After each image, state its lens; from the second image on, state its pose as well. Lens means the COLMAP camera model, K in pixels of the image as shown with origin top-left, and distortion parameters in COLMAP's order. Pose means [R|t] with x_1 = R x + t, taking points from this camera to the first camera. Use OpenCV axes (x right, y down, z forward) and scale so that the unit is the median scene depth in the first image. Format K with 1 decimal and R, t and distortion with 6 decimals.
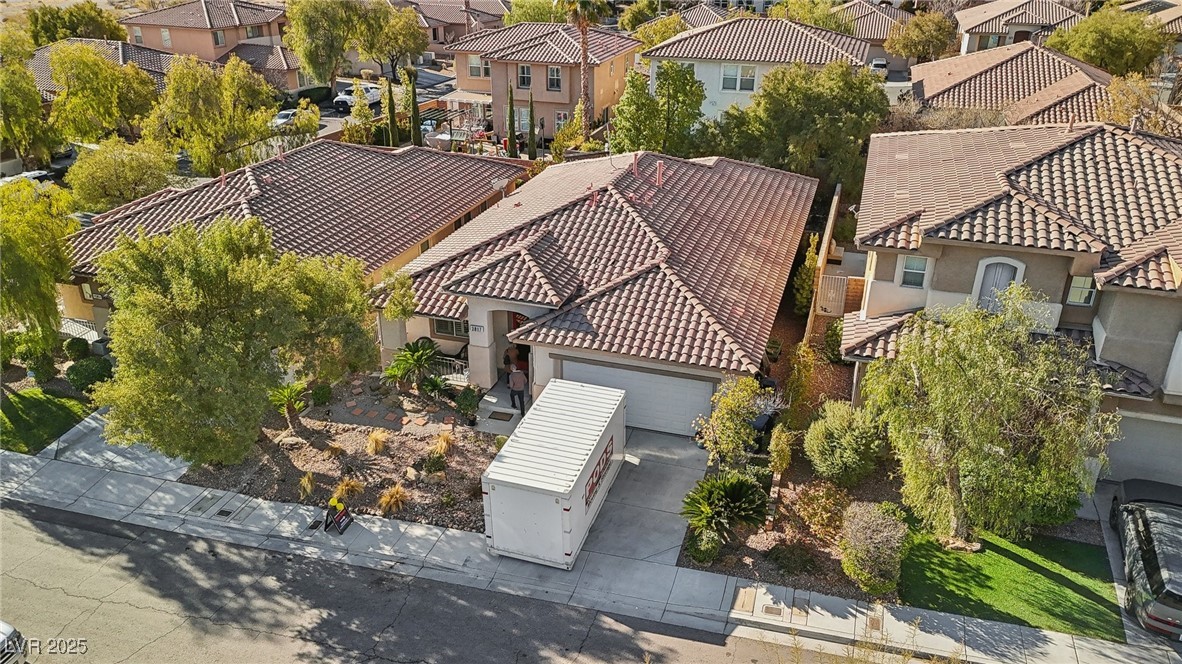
lens RADIAL K [[883.5, 0, 594.2], [0, 883.5, 336.7], [0, 0, 1]] dist [0.071771, -0.062386]
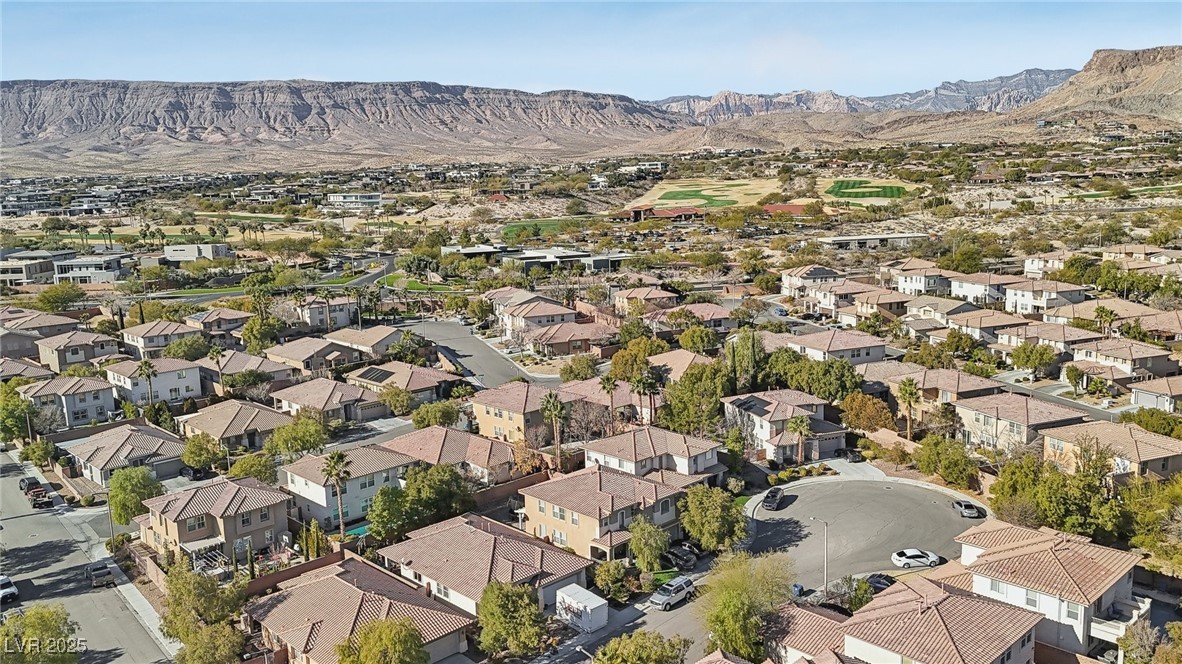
lens RADIAL K [[927.9, 0, 592.2], [0, 927.9, 319.7], [0, 0, 1]] dist [0.074948, -0.087422]
pose [[0.481537, -0.159383, 0.861811, -2.857047], [0.402484, 0.913718, -0.055905, -0.636675], [-0.778543, 0.373785, 0.504139, -1.263780]]
